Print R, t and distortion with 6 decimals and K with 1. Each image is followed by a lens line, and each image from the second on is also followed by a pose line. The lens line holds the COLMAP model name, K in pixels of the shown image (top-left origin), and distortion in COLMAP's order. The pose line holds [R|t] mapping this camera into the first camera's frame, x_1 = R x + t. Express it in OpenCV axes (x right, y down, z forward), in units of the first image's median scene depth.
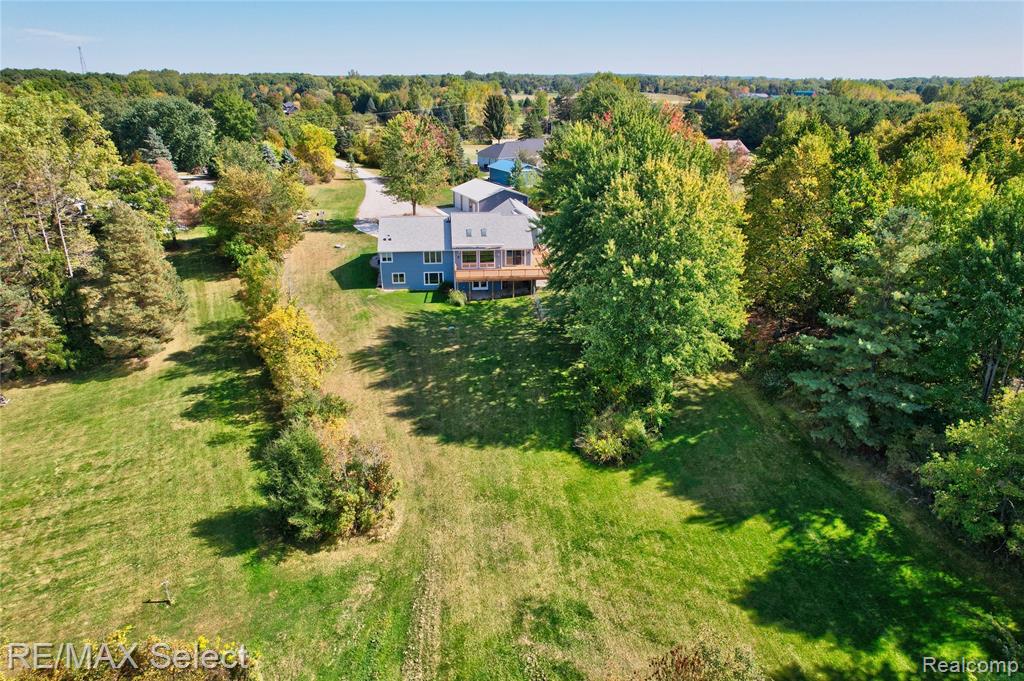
lens RADIAL K [[653.7, 0, 512.0], [0, 653.7, 340.5], [0, 0, 1]] dist [-0.074586, 0.063859]
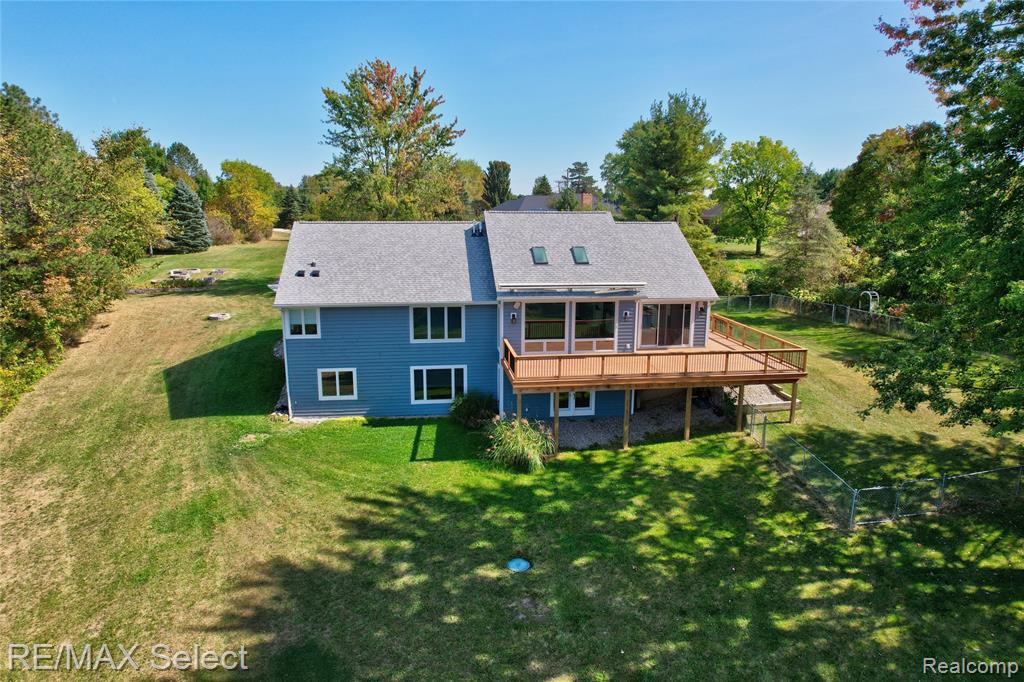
lens RADIAL K [[653.7, 0, 512.0], [0, 653.7, 341.0], [0, 0, 1]] dist [-0.074586, 0.063859]
pose [[0.999427, -0.006250, 0.033274, -0.106131], [0.012045, 0.984147, -0.176943, -0.064384], [-0.031640, 0.177243, 0.983658, 0.749170]]
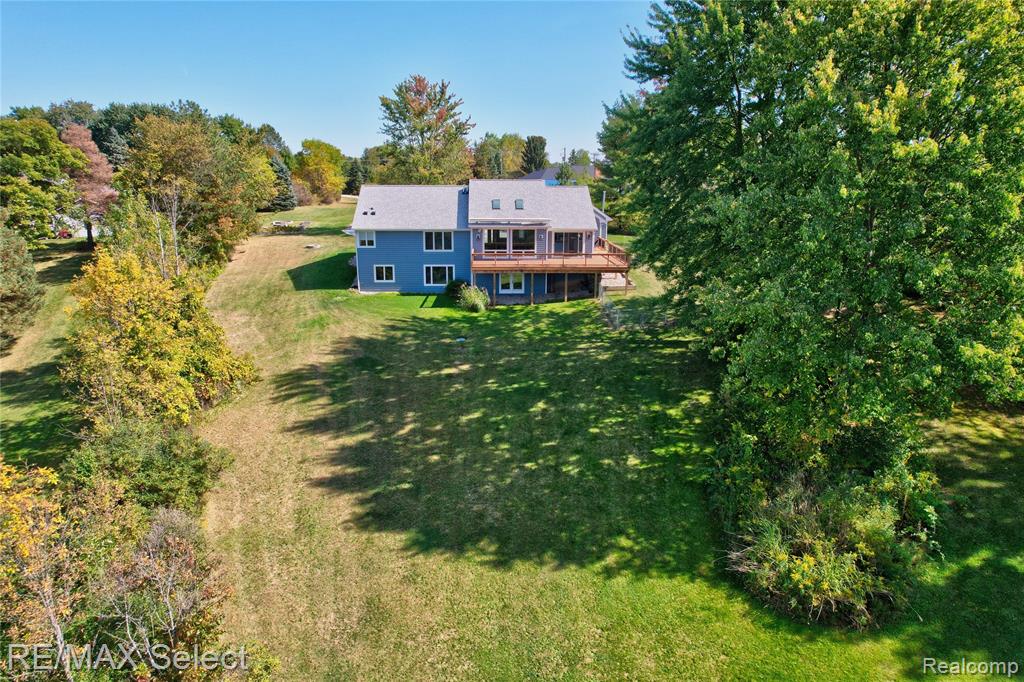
lens RADIAL K [[653.7, 0, 512.0], [0, 653.7, 341.0], [0, 0, 1]] dist [-0.074586, 0.063859]
pose [[0.998547, 0.016058, -0.051444, -0.017547], [-0.022826, 0.990746, -0.133798, 0.059644], [0.048820, 0.134778, 0.989672, 0.440999]]
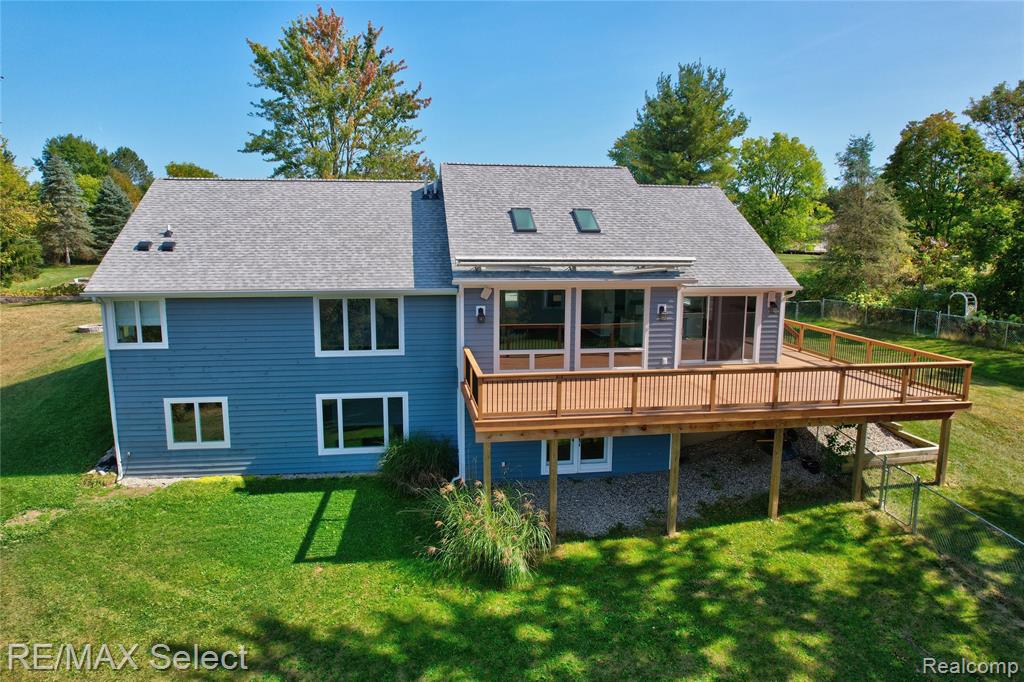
lens RADIAL K [[653.7, 0, 512.0], [0, 653.7, 341.0], [0, 0, 1]] dist [-0.074586, 0.063859]
pose [[0.998453, -0.006828, 0.055183, -0.094261], [0.018834, 0.975297, -0.220095, -0.084440], [-0.052317, 0.220794, 0.973916, 0.897602]]
